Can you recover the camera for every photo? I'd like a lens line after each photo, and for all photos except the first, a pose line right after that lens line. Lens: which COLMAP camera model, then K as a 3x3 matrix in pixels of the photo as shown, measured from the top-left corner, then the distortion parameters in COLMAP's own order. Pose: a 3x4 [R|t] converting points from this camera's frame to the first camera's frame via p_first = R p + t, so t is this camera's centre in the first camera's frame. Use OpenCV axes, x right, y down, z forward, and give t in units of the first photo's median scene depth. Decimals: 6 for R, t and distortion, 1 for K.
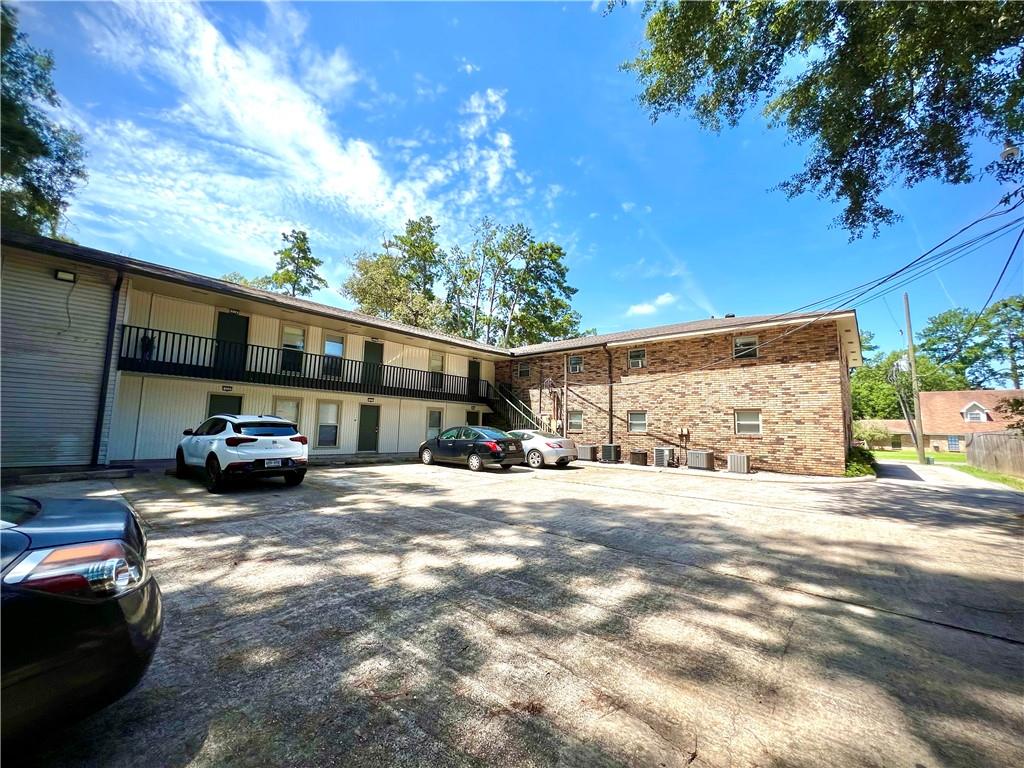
lens RADIAL K [[409.5, 0, 512.0], [0, 409.5, 384.0], [0, 0, 1]] dist [0.000460, 0.000014]
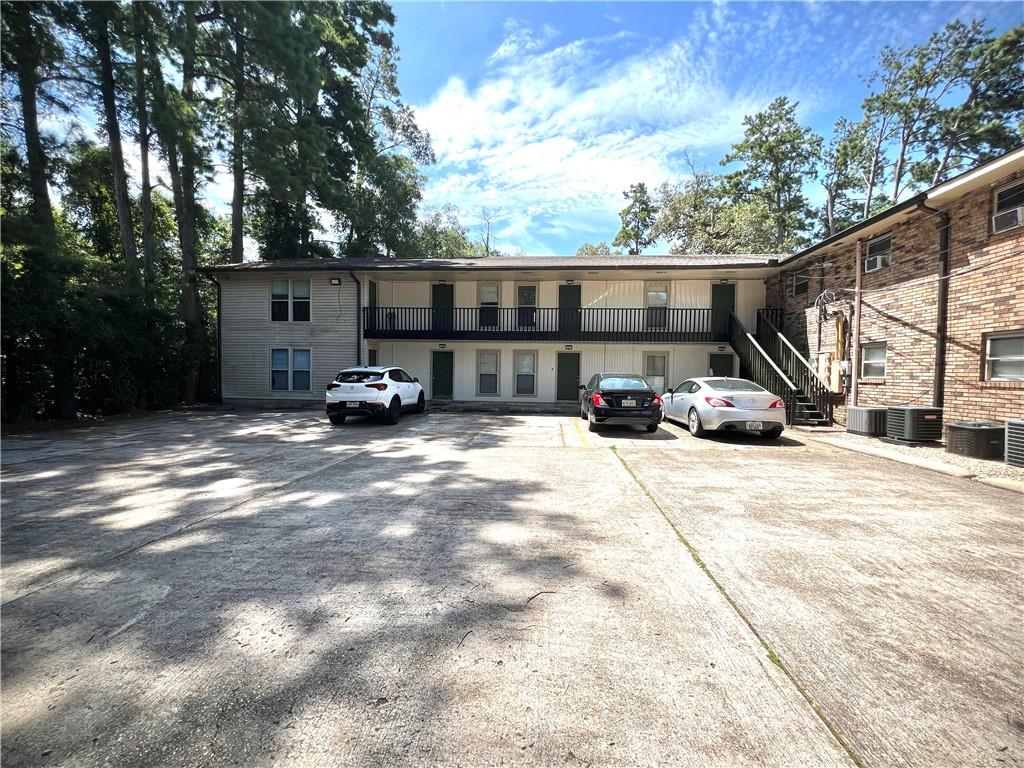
lens RADIAL K [[409.5, 0, 512.0], [0, 409.5, 384.0], [0, 0, 1]] dist [0.000460, 0.000014]
pose [[0.597002, 0.005633, -0.802220, 0.302891], [0.089326, 0.993291, 0.073450, 0.037586], [0.797251, -0.115508, 0.592494, 0.294452]]
